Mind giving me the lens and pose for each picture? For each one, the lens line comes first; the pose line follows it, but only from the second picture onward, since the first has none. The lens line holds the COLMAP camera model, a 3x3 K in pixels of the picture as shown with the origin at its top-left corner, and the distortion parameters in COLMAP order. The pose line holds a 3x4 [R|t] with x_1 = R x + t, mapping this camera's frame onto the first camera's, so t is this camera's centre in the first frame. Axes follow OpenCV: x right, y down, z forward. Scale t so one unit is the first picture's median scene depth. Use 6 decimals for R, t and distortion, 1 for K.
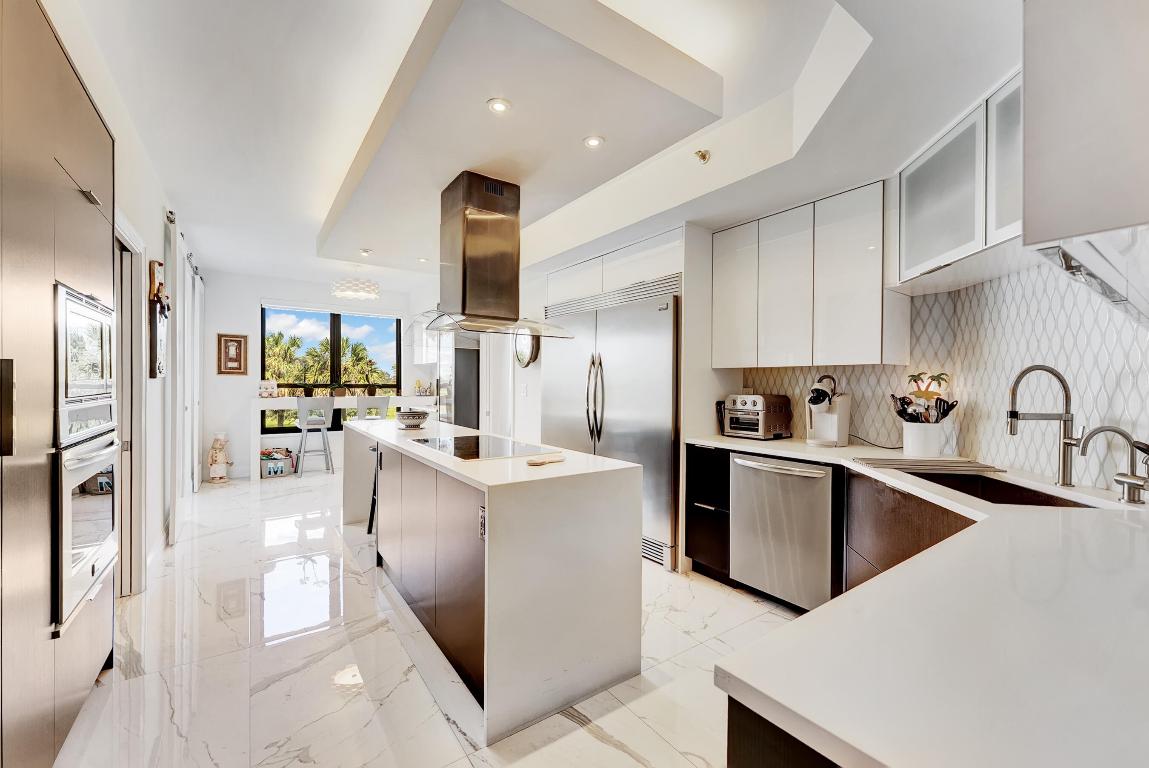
lens RADIAL K [[472.1, 0, 574.5], [0, 472.1, 384.0], [0, 0, 1]] dist [-0.000763, -0.000005]
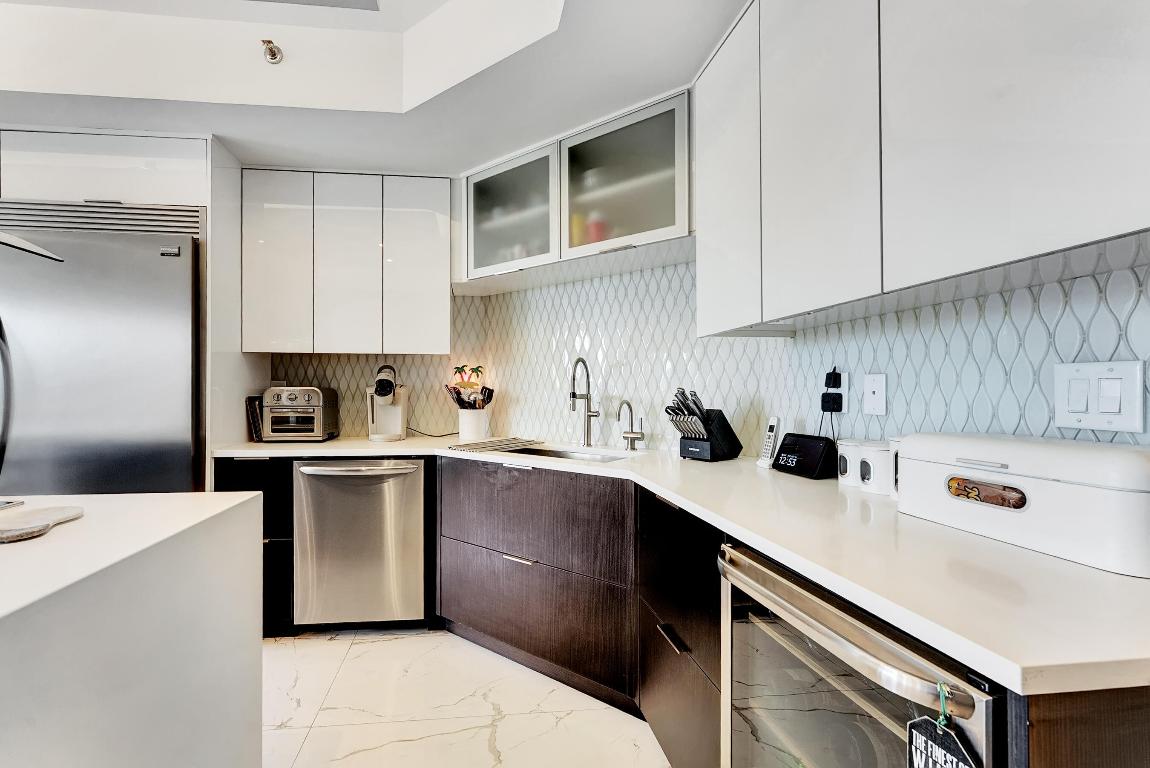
lens RADIAL K [[486.2, 0, 575.0], [0, 486.2, 384.0], [0, 0, 1]] dist [0.000129, 0.000083]
pose [[0.486485, 0.000093, 0.873689, -0.134570], [0.002057, 0.999997, -0.001252, 0.021614], [-0.873686, 0.002406, 0.486484, 0.211700]]
